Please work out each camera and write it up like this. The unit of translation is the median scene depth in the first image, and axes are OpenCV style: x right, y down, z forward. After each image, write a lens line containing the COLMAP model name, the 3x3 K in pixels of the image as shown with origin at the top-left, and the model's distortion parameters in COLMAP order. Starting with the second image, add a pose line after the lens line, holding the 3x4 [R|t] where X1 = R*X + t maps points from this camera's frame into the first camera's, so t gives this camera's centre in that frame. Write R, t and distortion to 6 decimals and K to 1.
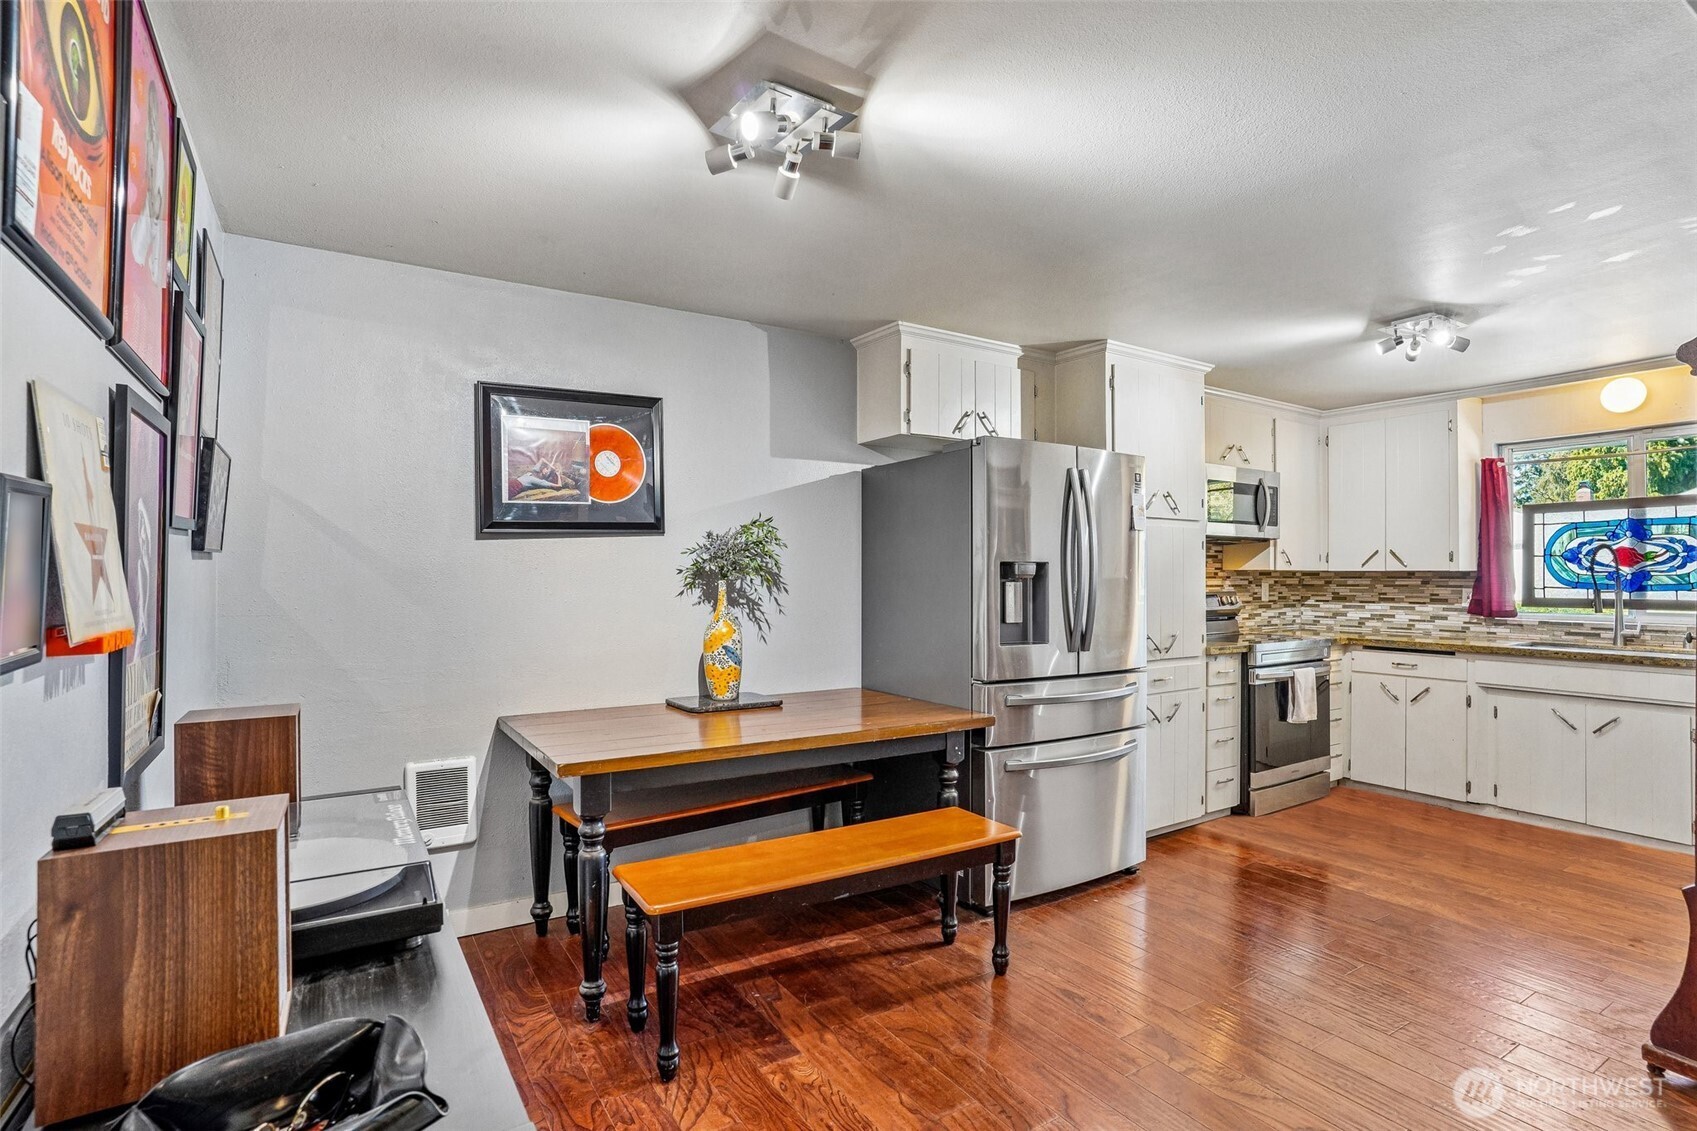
lens RADIAL K [[860.7, 0, 842.9], [0, 860.7, 568.1], [0, 0, 1]] dist [-0.063068, 0.034568]
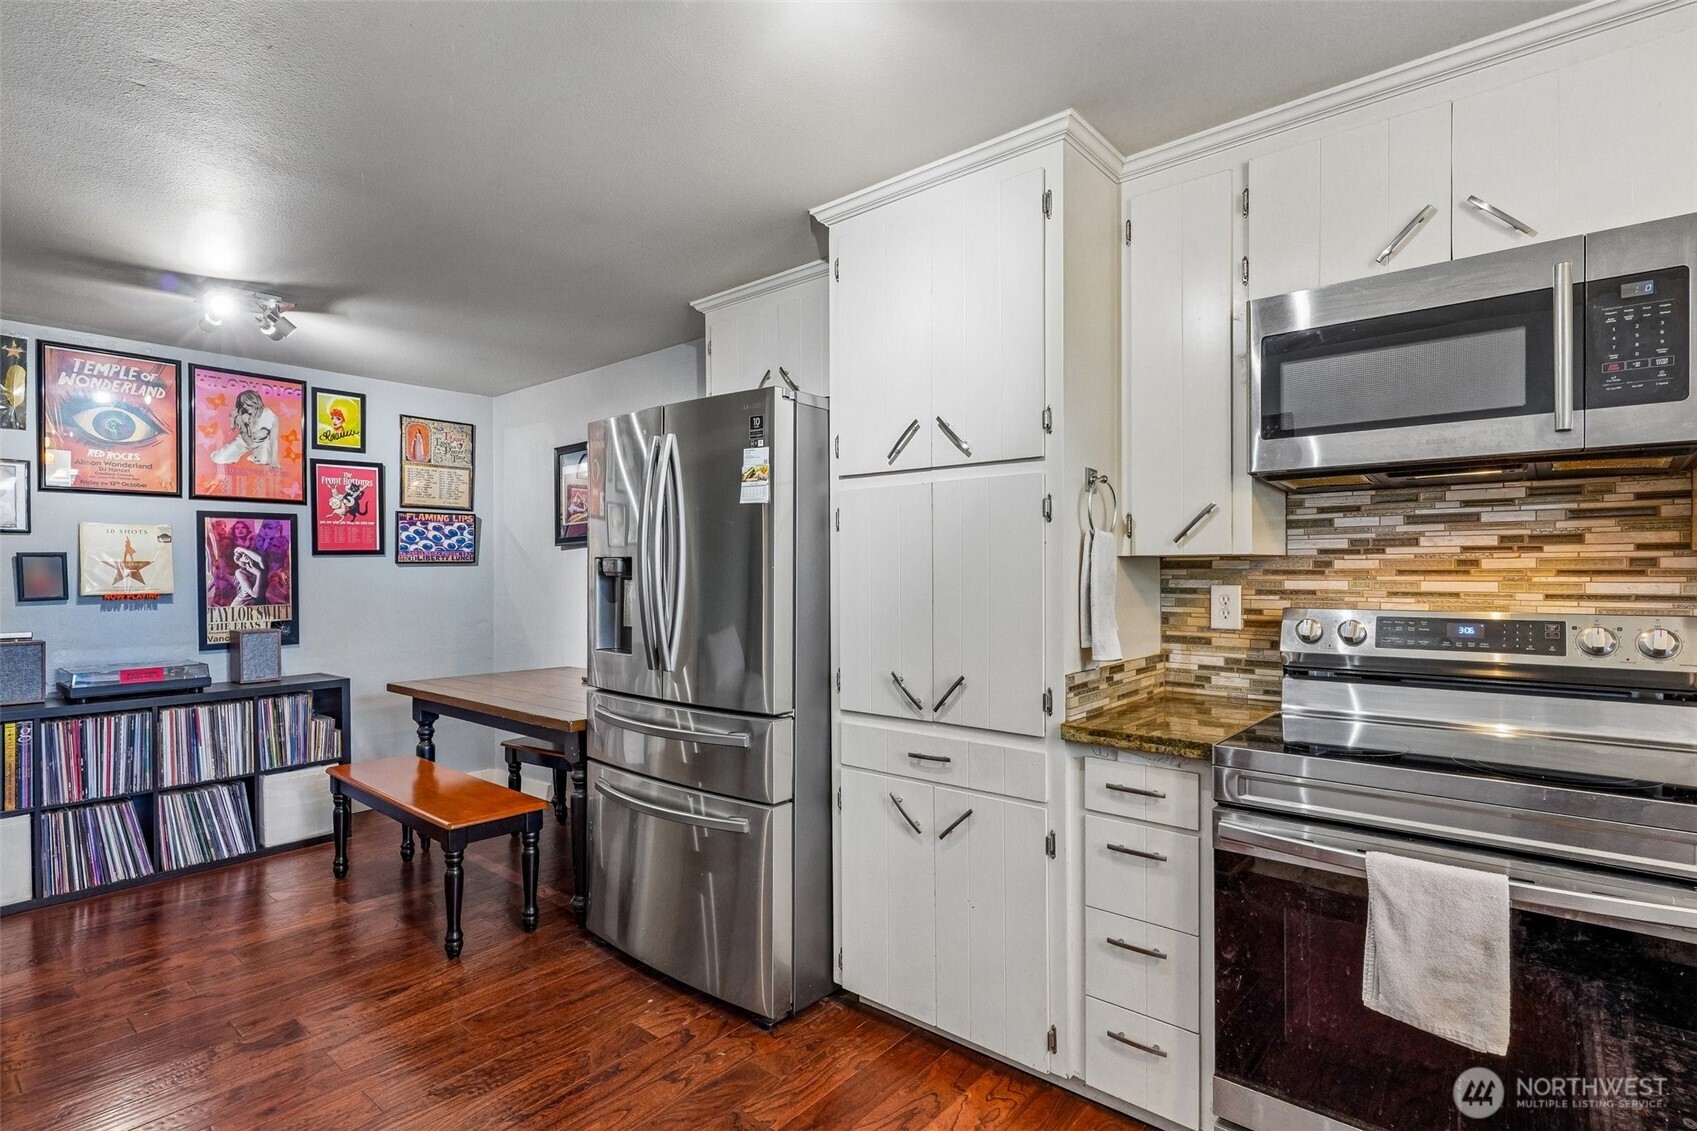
lens RADIAL K [[812.1, 0, 850.6], [0, 812.1, 583.4], [0, 0, 1]] dist [-0.023025, 0.005928]
pose [[0.296362, 0.013637, -0.954978, 0.723752], [0.014755, 0.999713, 0.018855, 0.005113], [0.954962, -0.019679, 0.296076, 0.672380]]
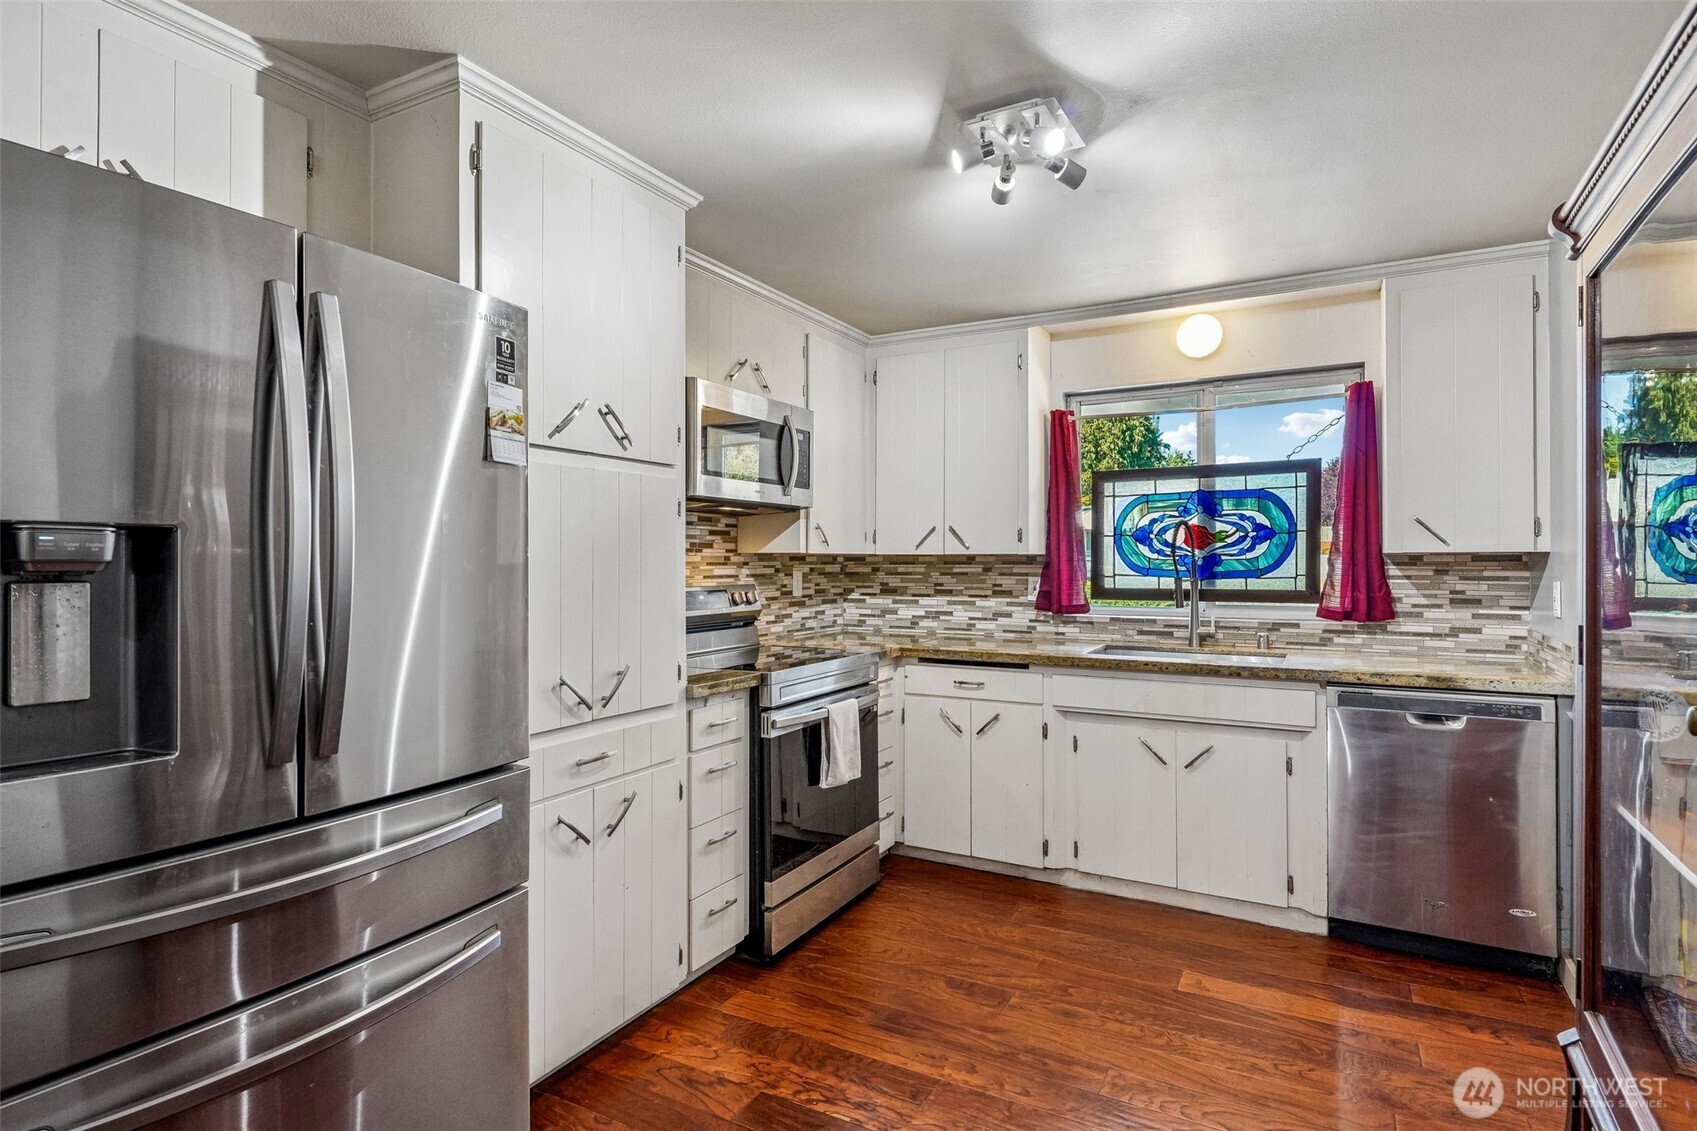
lens RADIAL K [[860.7, 0, 842.9], [0, 860.7, 568.1], [0, 0, 1]] dist [-0.063068, 0.034568]
pose [[0.885607, -0.006651, 0.464388, 0.226395], [-0.001015, 0.999867, 0.016255, 0.003443], [-0.464434, -0.014867, 0.885483, 0.394866]]
